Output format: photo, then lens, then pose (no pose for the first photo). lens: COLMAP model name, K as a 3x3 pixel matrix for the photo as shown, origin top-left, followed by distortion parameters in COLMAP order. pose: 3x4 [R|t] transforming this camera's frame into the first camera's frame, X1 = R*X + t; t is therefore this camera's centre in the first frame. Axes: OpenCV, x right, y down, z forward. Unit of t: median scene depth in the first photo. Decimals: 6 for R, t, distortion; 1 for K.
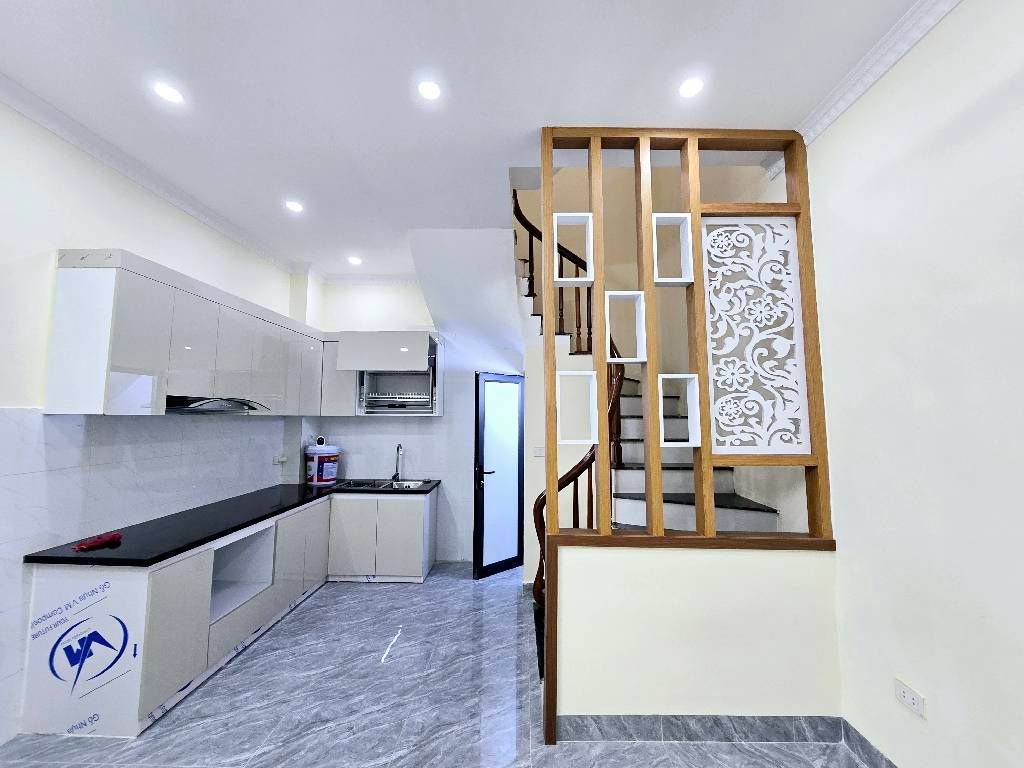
lens RADIAL K [[421.6, 0, 515.7], [0, 421.6, 379.1], [0, 0, 1]] dist [-0.009182, 0.003743]
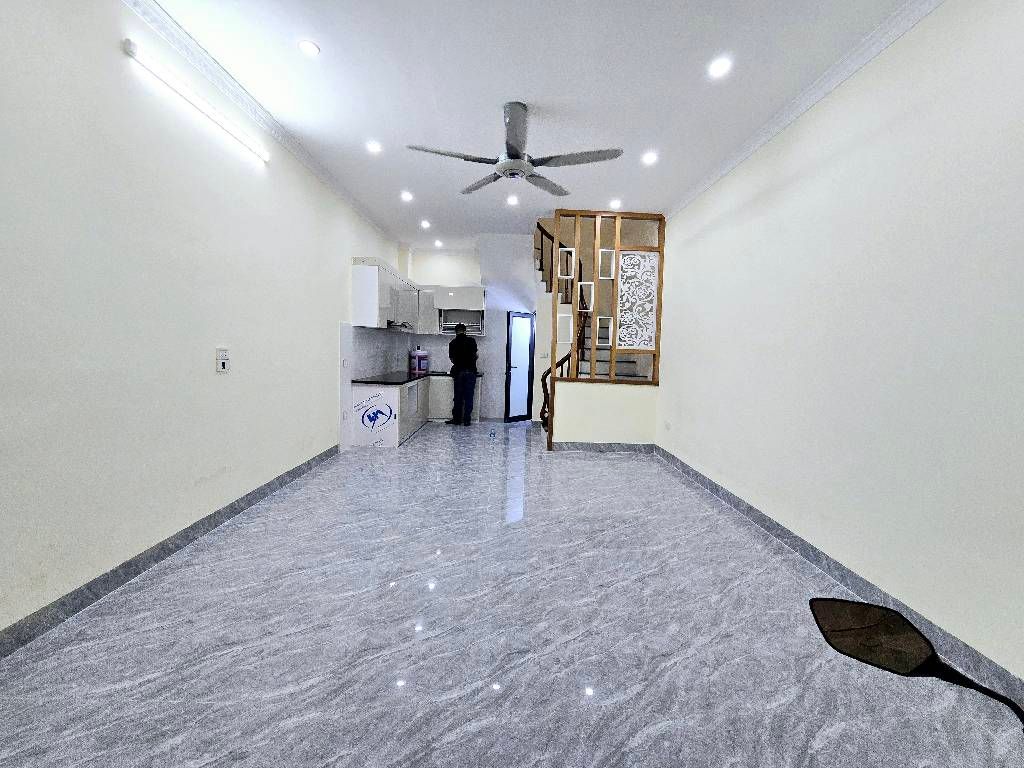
lens RADIAL K [[421.6, 0, 507.9], [0, 421.6, 380.0], [0, 0, 1]] dist [-0.009182, 0.003743]
pose [[0.999389, 0.022972, 0.026338, -0.247009], [-0.026851, 0.987089, 0.157906, -0.020538], [-0.022371, -0.158517, 0.987103, -1.485817]]
